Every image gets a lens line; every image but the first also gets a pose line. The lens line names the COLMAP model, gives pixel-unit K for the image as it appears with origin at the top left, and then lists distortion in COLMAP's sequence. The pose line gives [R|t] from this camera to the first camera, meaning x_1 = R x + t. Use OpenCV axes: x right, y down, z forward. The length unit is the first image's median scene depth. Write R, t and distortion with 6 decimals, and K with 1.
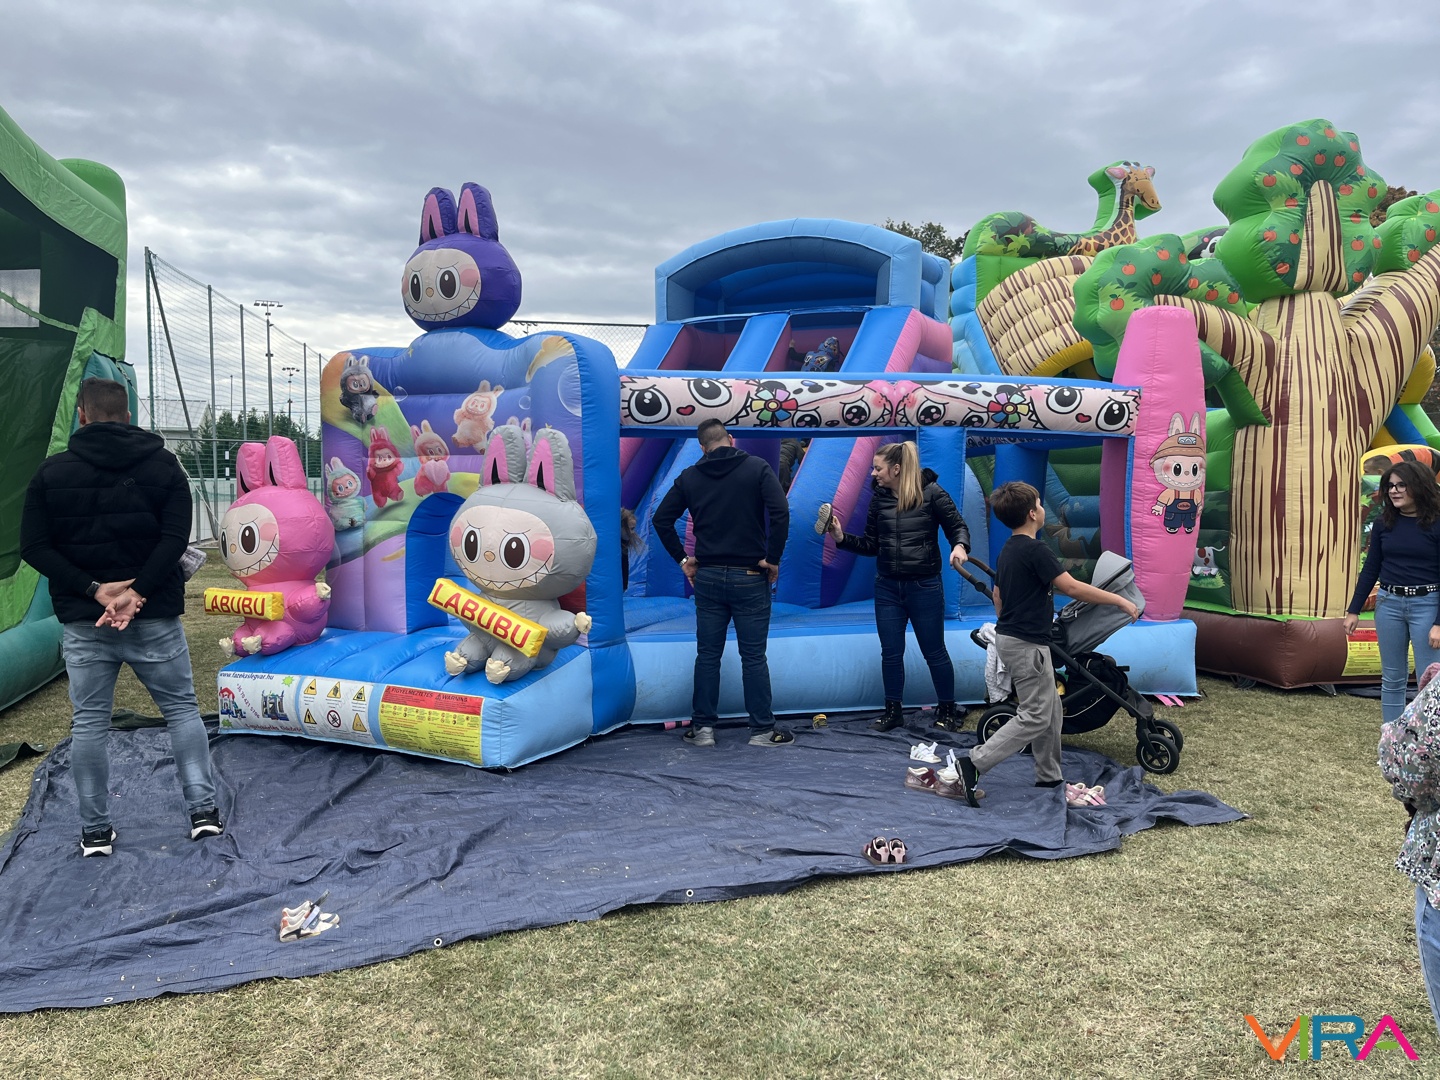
lens RADIAL K [[1078.0, 0, 716.4], [0, 1078.0, 551.6], [0, 0, 1]] dist [0.080956, -0.103134]
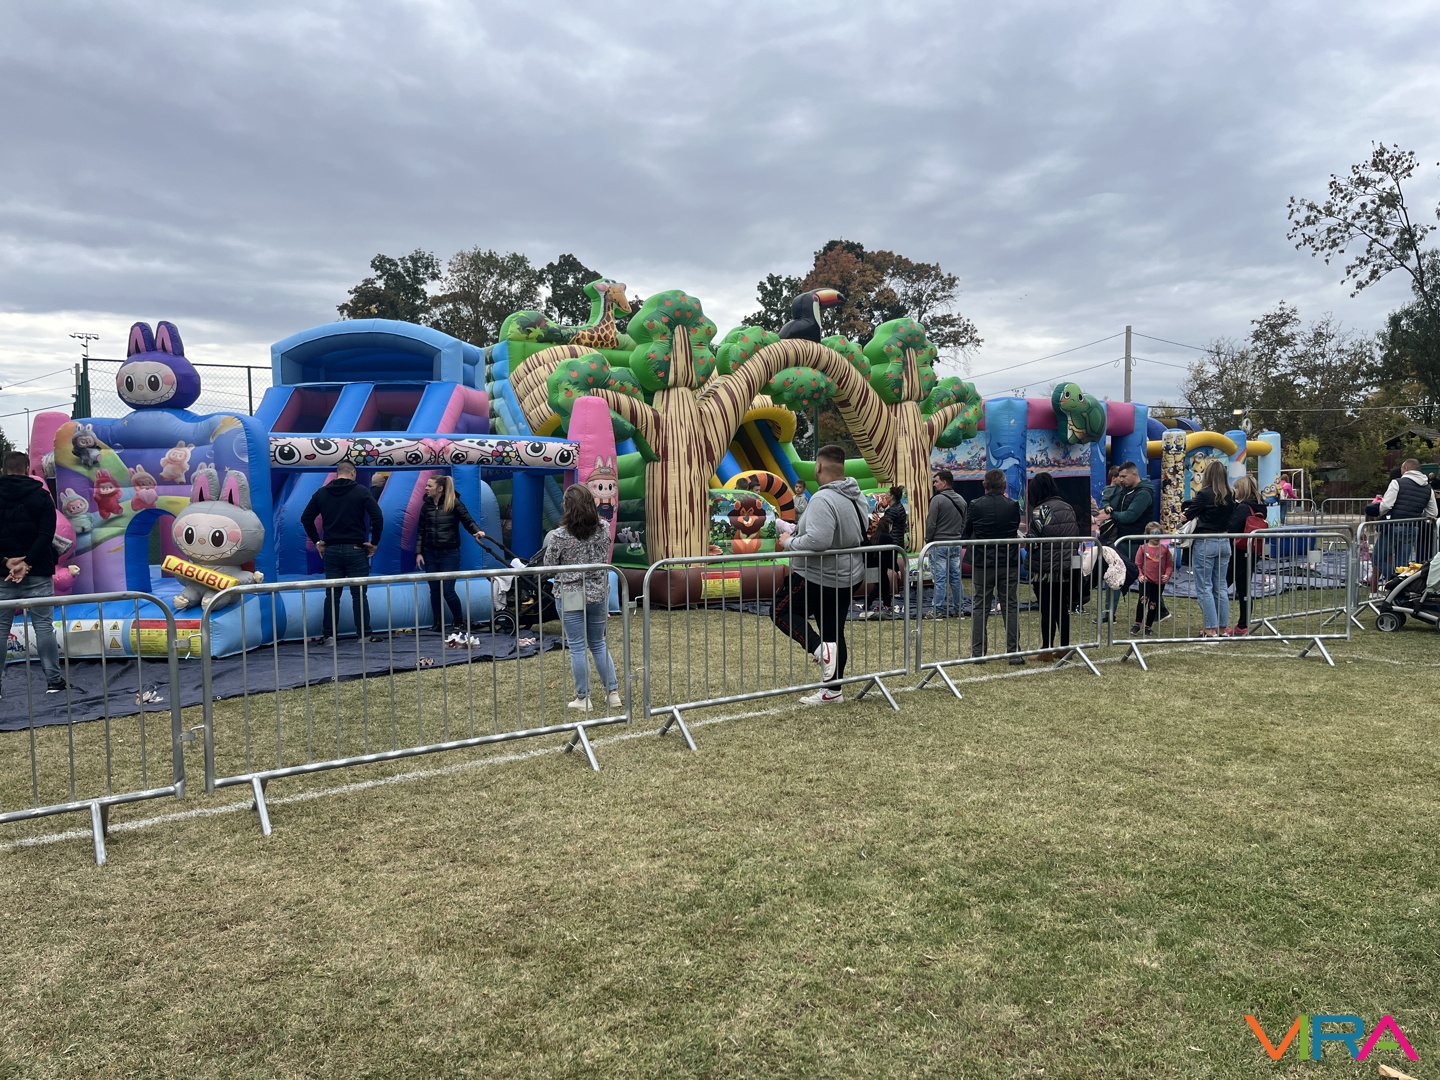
lens RADIAL K [[1093.6, 0, 718.5], [0, 1093.6, 546.3], [0, 0, 1]] dist [0.092156, -0.128078]
pose [[0.933199, -0.035491, 0.357603, -0.053222], [0.041075, 0.999124, -0.008030, 0.049433], [-0.357004, 0.022182, 0.933839, -0.827313]]
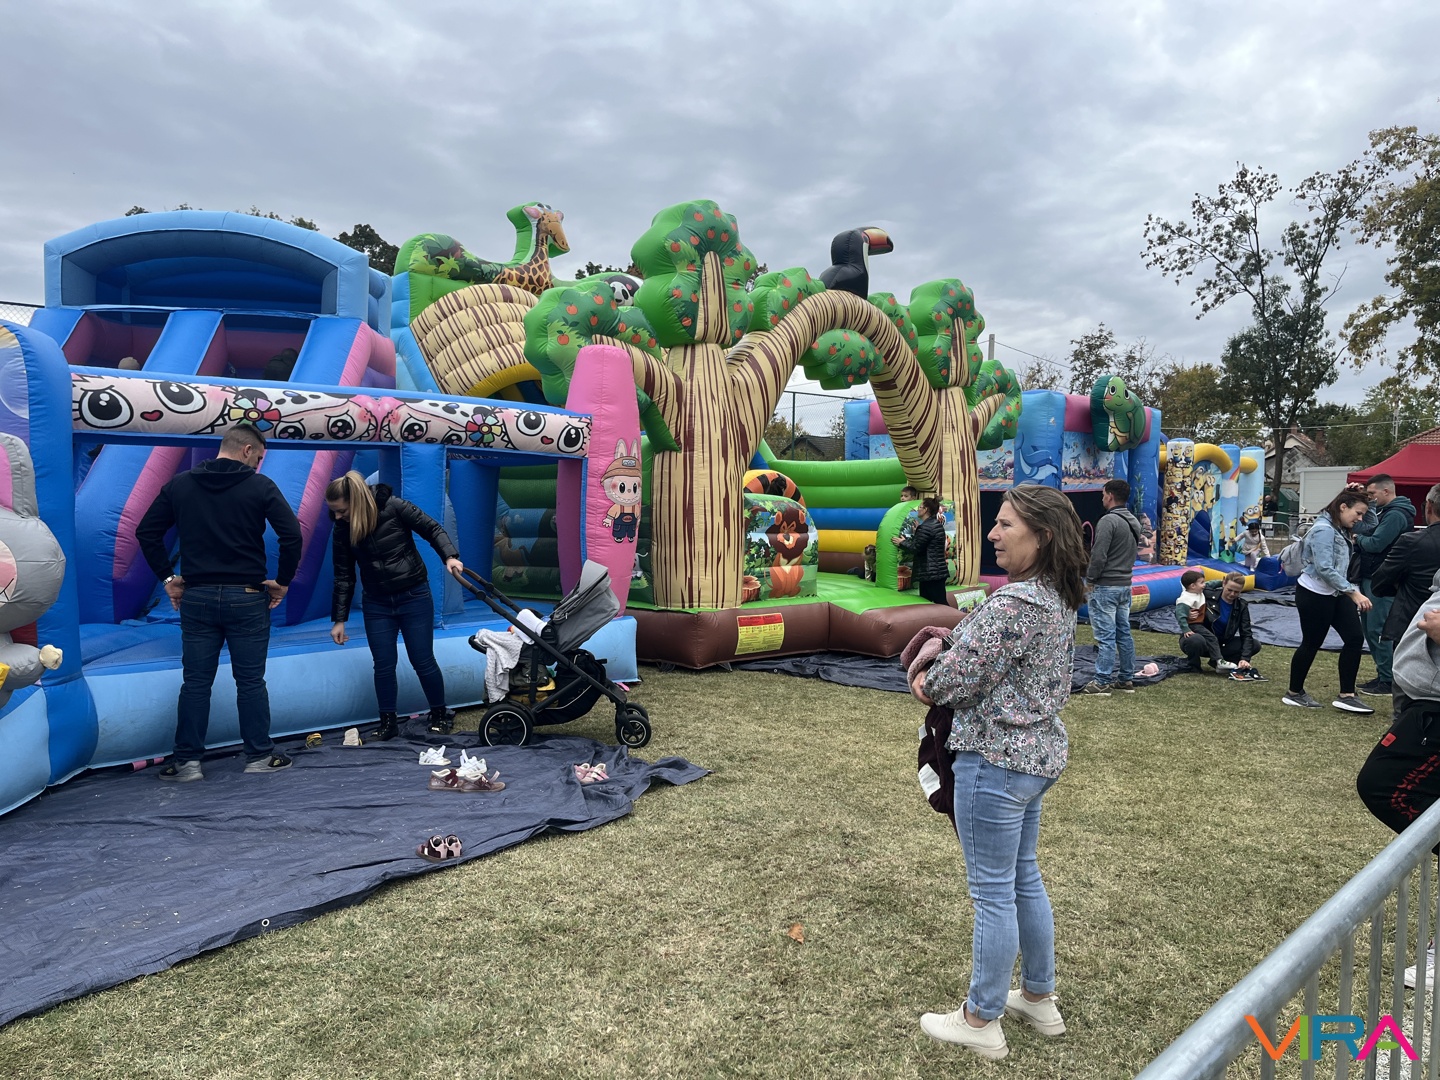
lens RADIAL K [[1082.8, 0, 713.9], [0, 1082.8, 544.7], [0, 0, 1]] dist [0.102274, -0.128789]
pose [[0.847752, -0.016464, 0.530138, -0.115044], [0.023389, 0.999706, -0.006353, -0.005087], [-0.529878, 0.017785, 0.847888, -0.034504]]
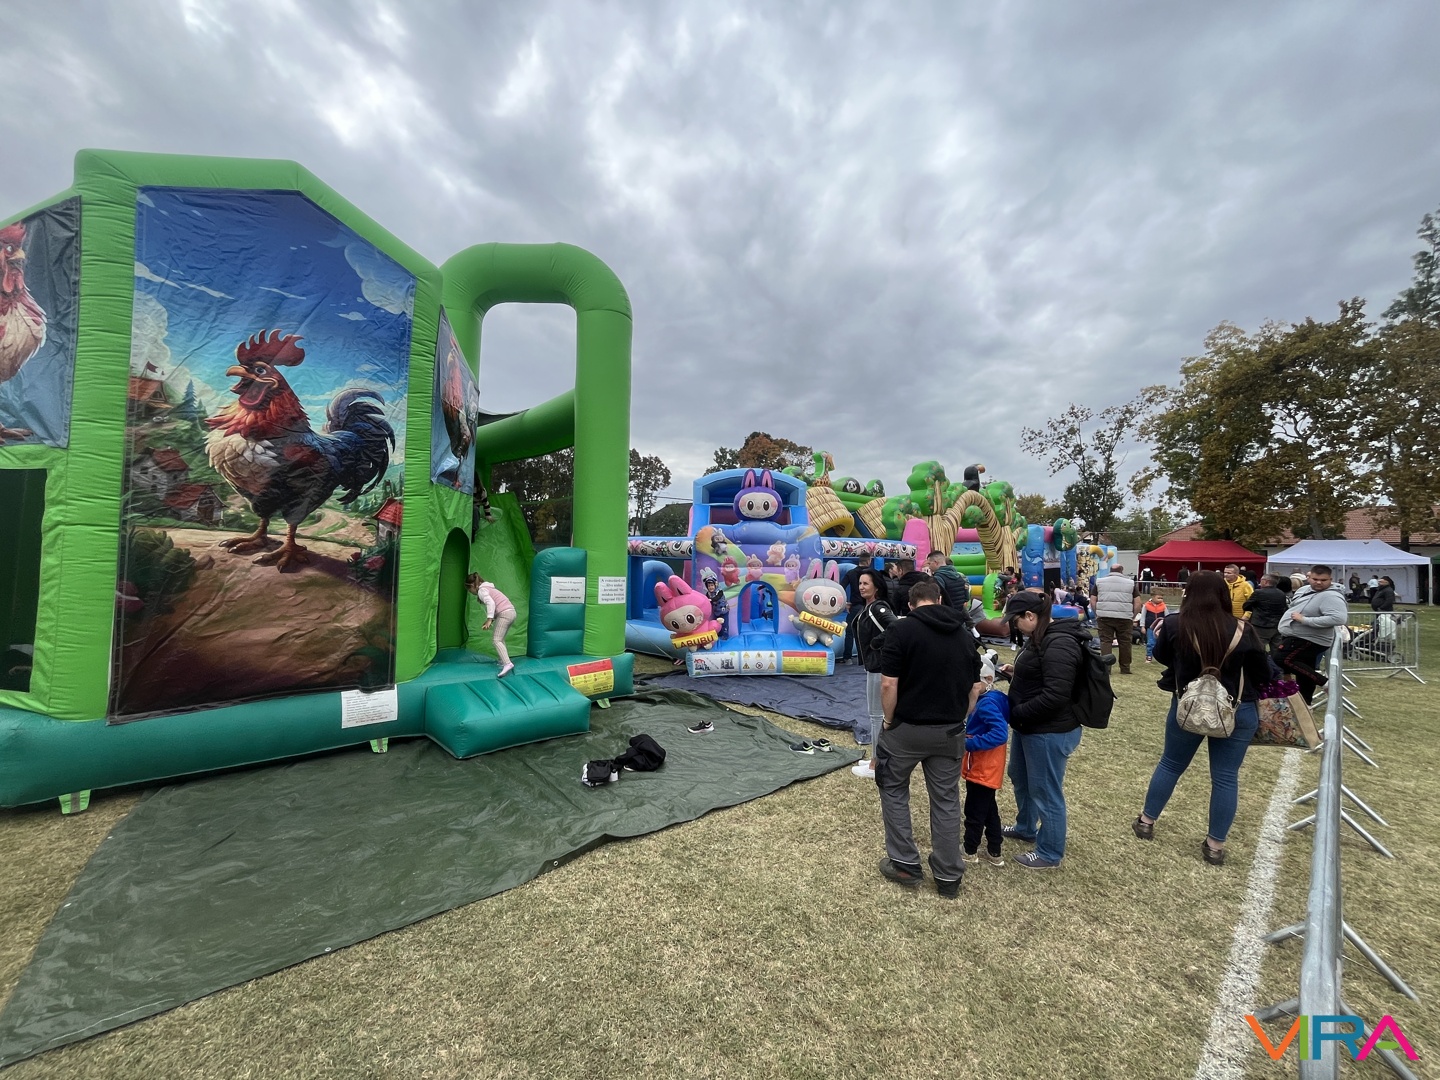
lens RADIAL K [[593.0, 0, 727.4], [0, 593.0, 538.3], [0, 0, 1]] dist [0.020693, -0.000925]
pose [[0.872517, 0.027678, 0.487799, -0.989595], [0.020062, 0.995522, -0.092372, -0.023044], [-0.488171, 0.090383, 0.868055, -0.239689]]
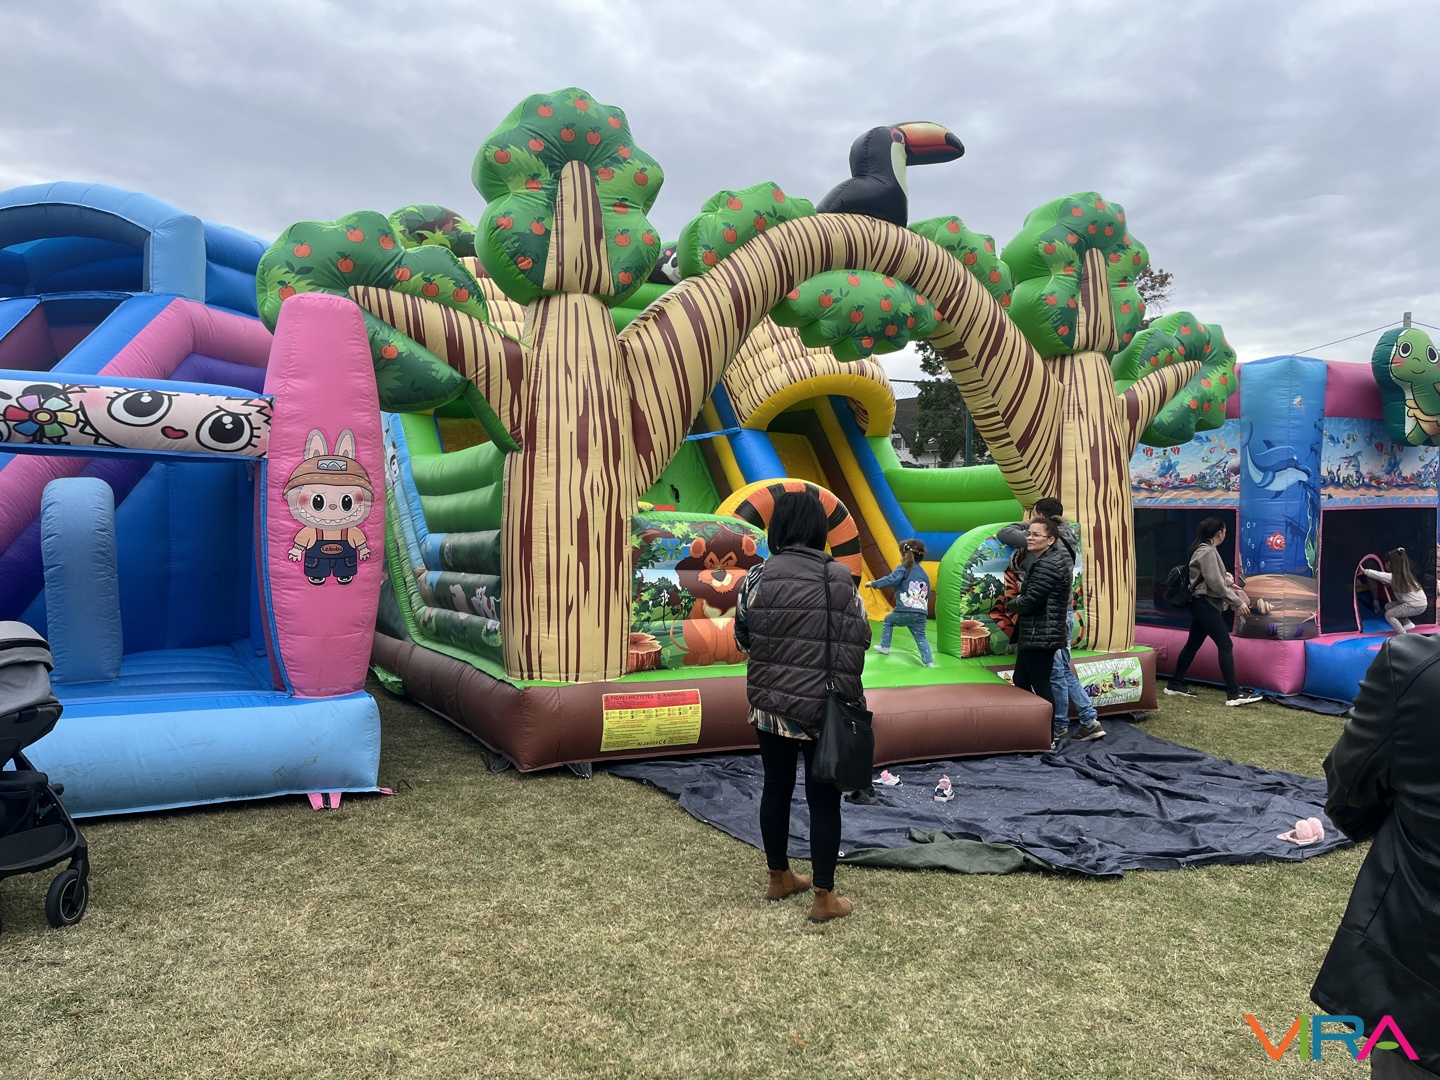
lens RADIAL K [[1115.3, 0, 740.8], [0, 1115.3, 542.2], [0, 0, 1]] dist [0.092582, -0.119640]
pose [[0.976246, -0.000043, 0.216666, 0.578664], [0.008262, 0.999280, -0.037027, -0.015956], [-0.216509, 0.037938, 0.975543, 0.163917]]
